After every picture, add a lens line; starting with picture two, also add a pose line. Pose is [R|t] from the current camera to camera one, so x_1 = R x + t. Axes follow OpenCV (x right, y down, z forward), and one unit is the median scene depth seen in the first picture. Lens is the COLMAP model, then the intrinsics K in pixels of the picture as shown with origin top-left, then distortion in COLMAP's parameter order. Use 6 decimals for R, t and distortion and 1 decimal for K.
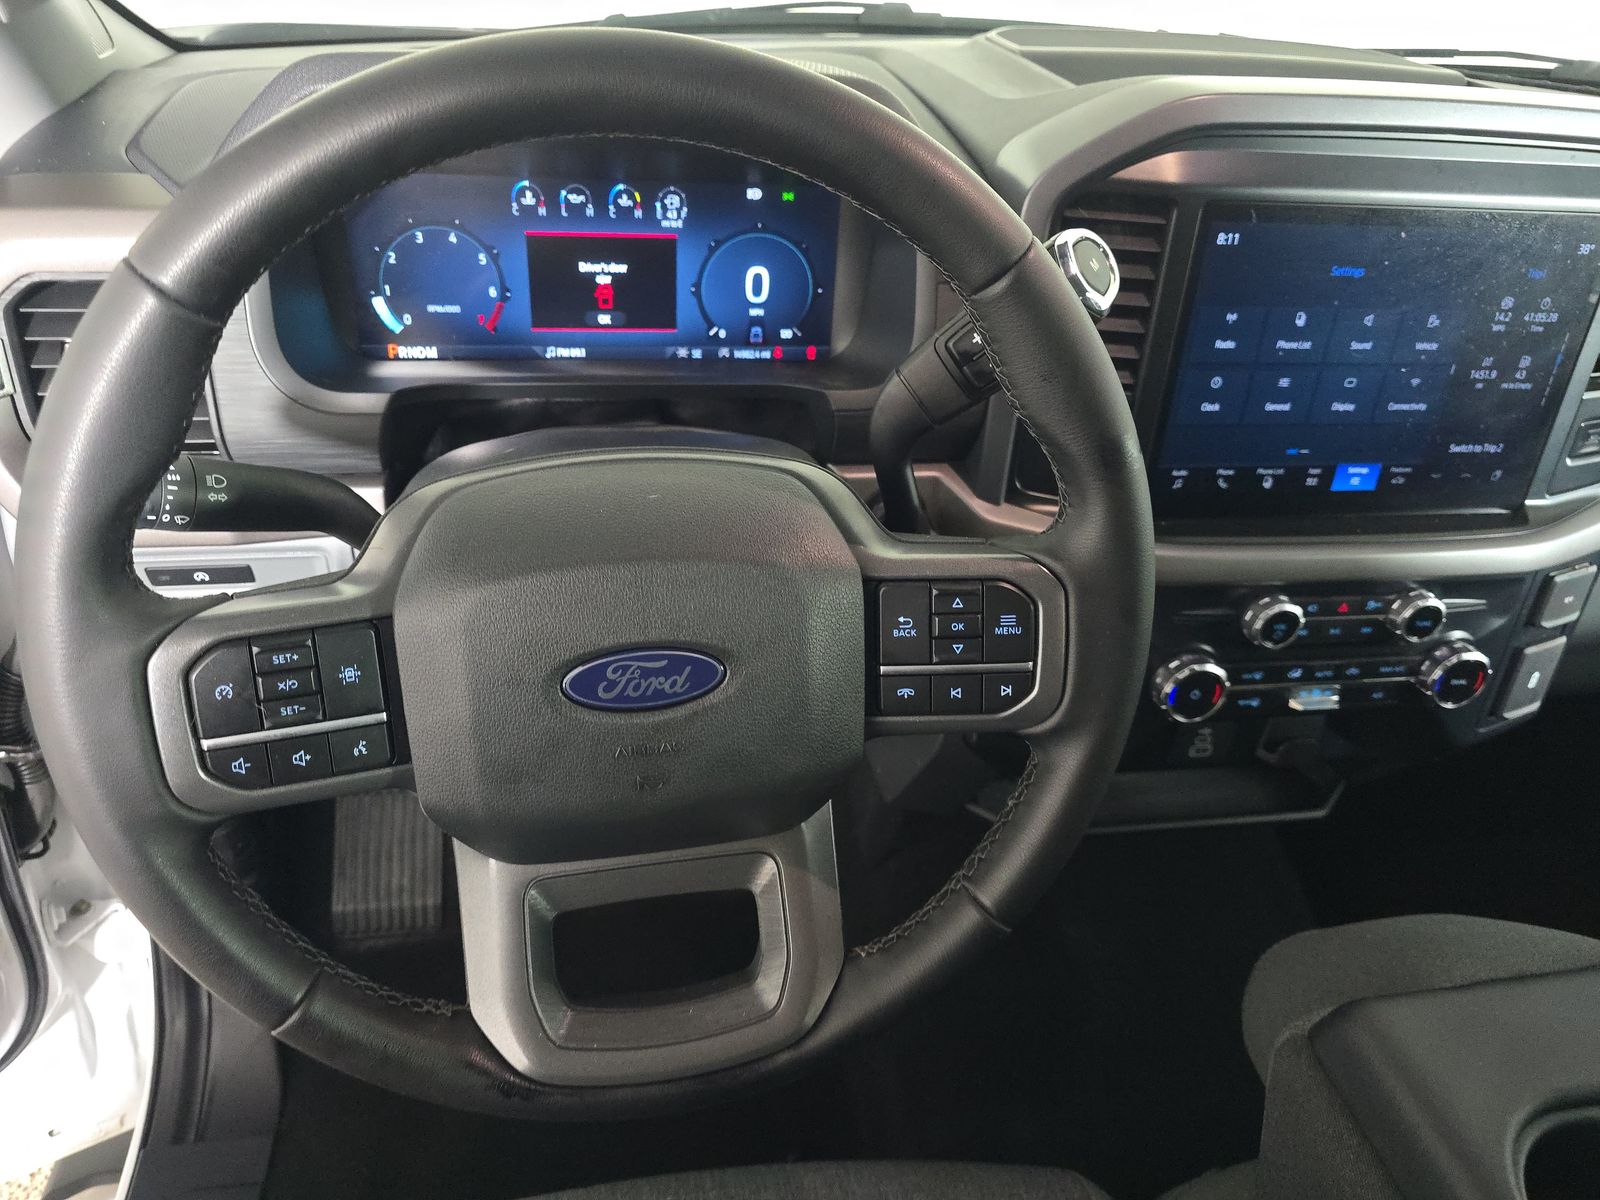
lens RADIAL K [[1108.8, 0, 790.3], [0, 1108.8, 586.4], [0, 0, 1]] dist [0.032538, -0.052297]
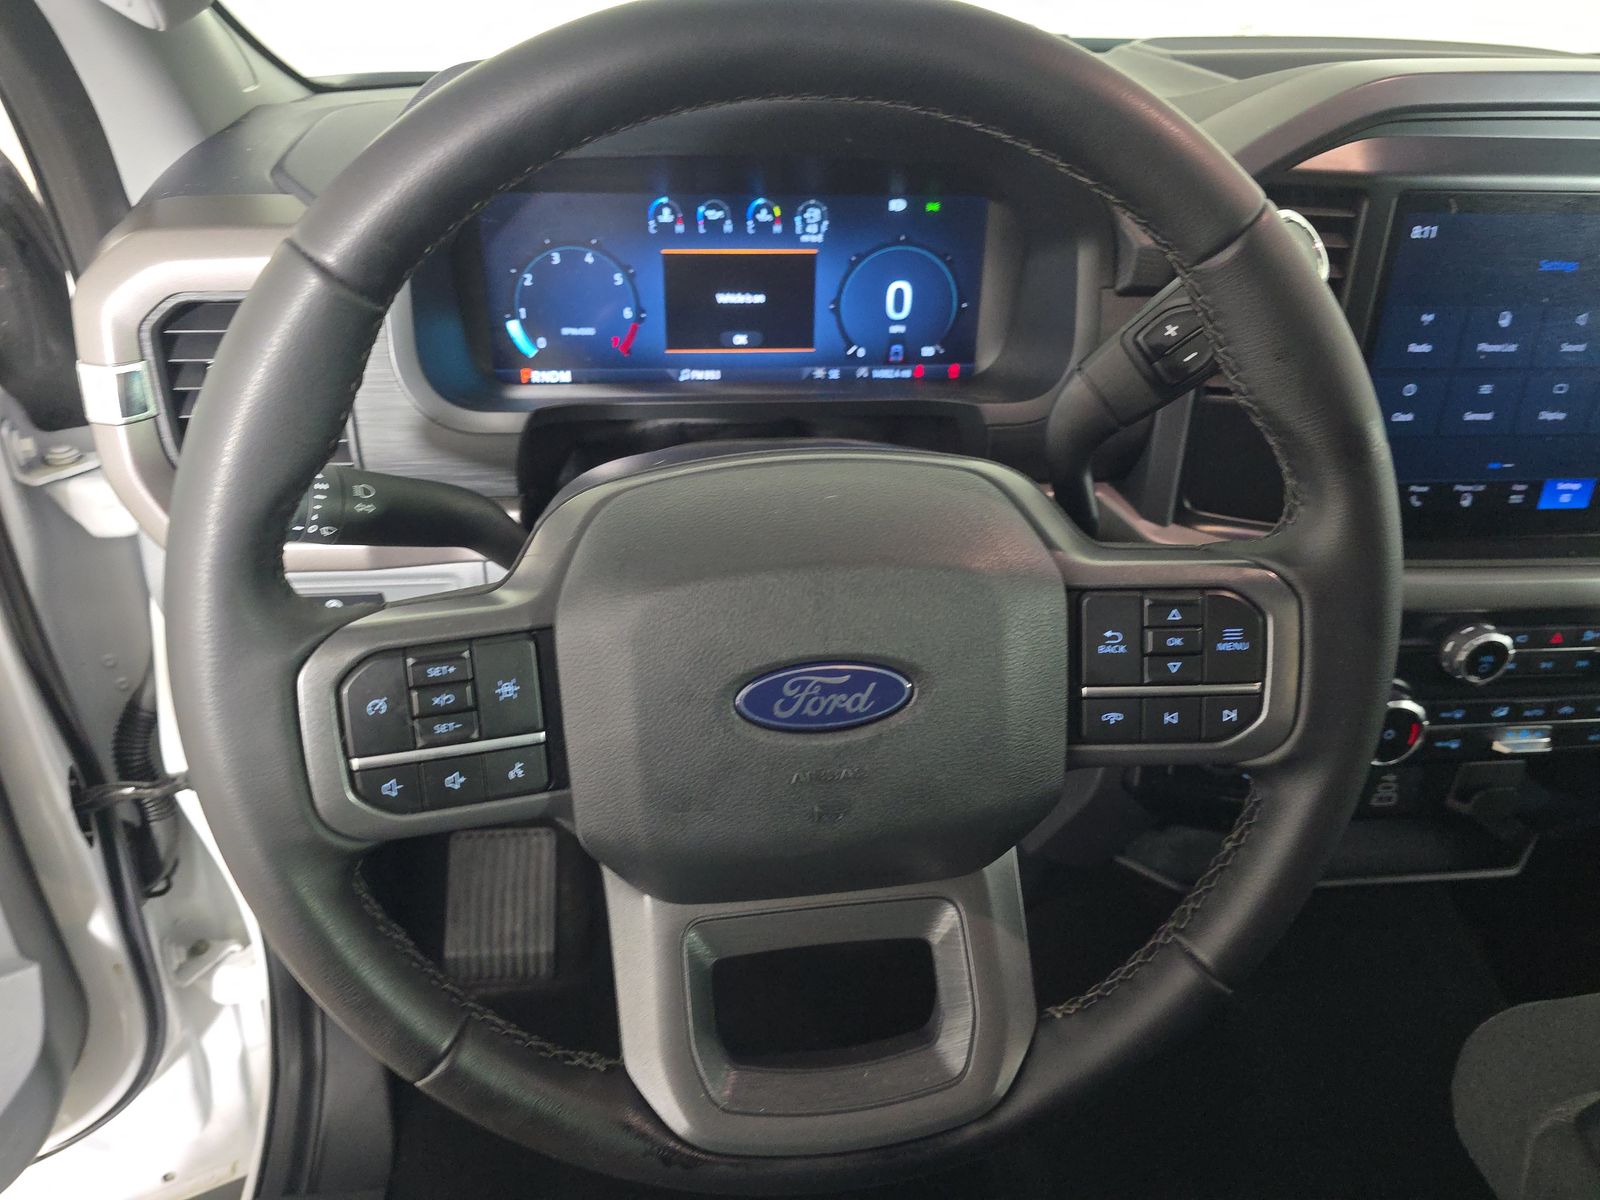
lens RADIAL K [[1108.8, 0, 790.3], [0, 1108.8, 586.4], [0, 0, 1]] dist [0.032538, -0.052297]
pose [[0.996796, -0.003017, -0.079930, -0.050345], [-0.000799, 0.998863, -0.047669, 0.021409], [0.079983, 0.047581, 0.995660, 0.056238]]
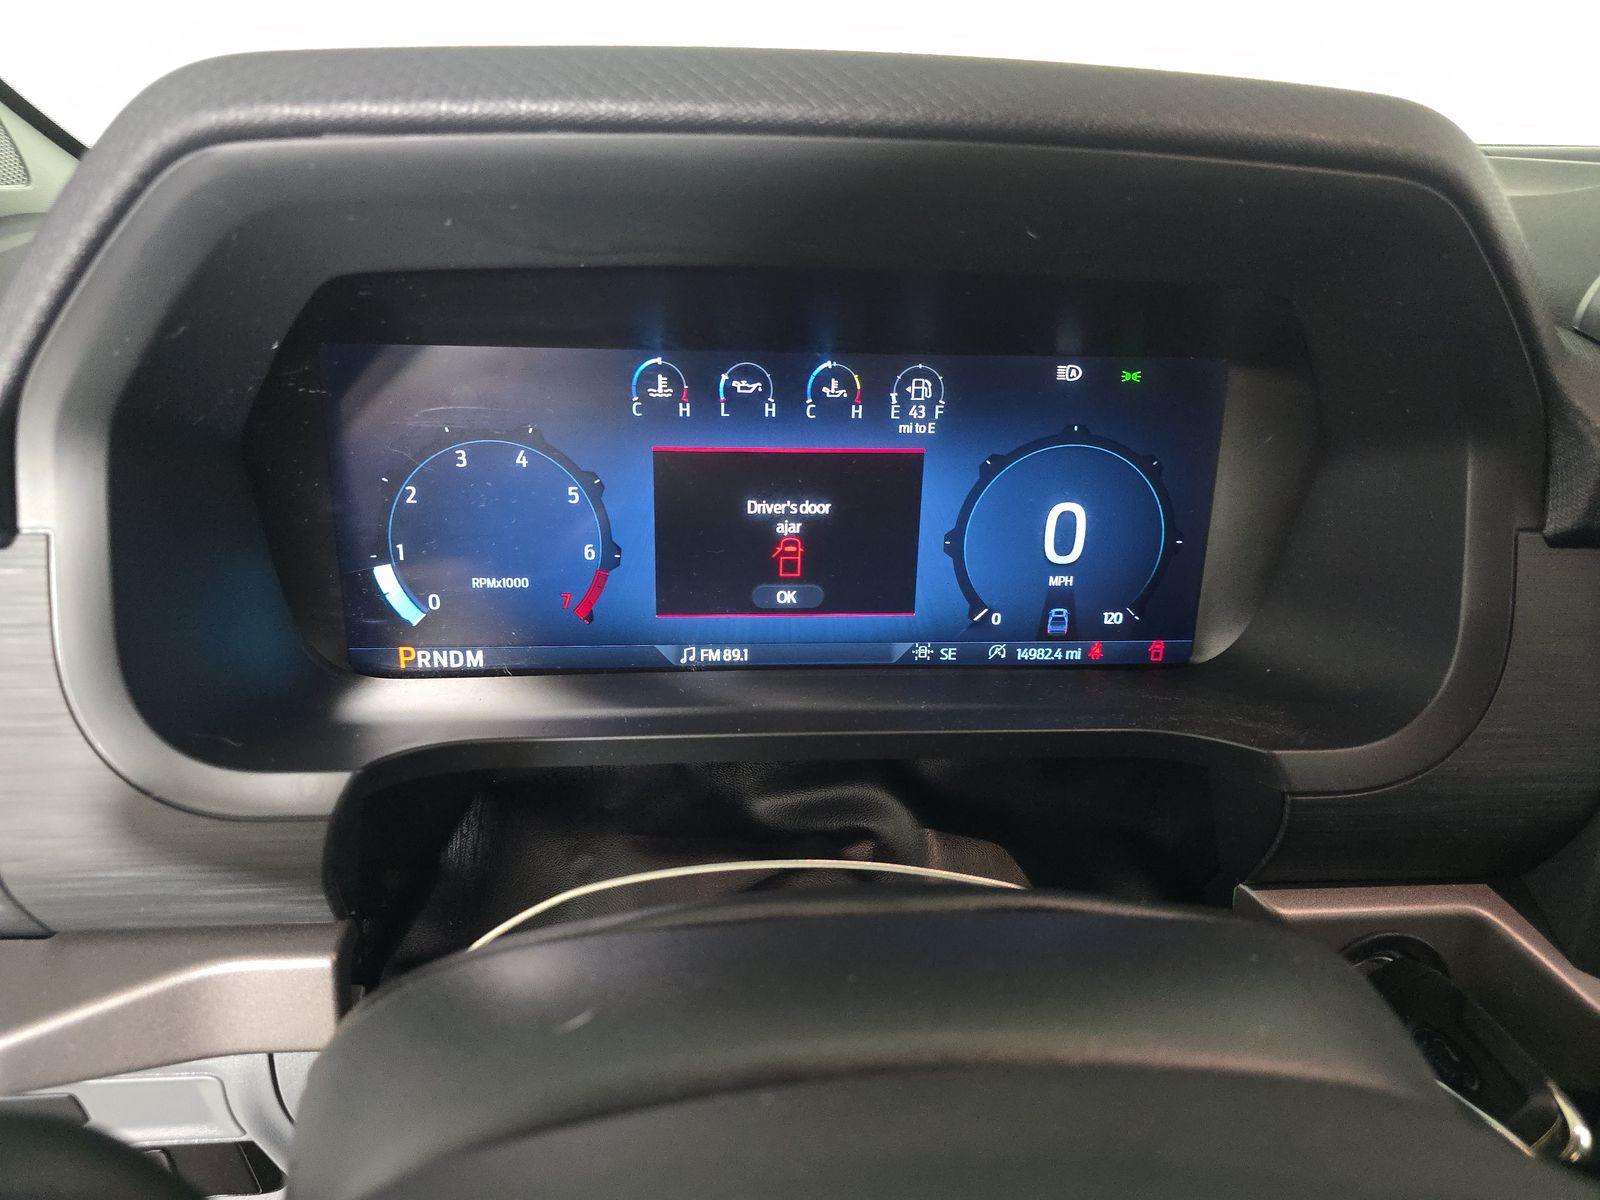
lens RADIAL K [[1113.6, 0, 825.6], [0, 1113.6, 550.1], [0, 0, 1]] dist [0.050224, -0.050800]
pose [[0.997545, -0.009524, -0.069378, -0.116882], [-0.006956, 0.972332, -0.233502, -0.142872], [0.069682, 0.233411, 0.969878, 0.490896]]
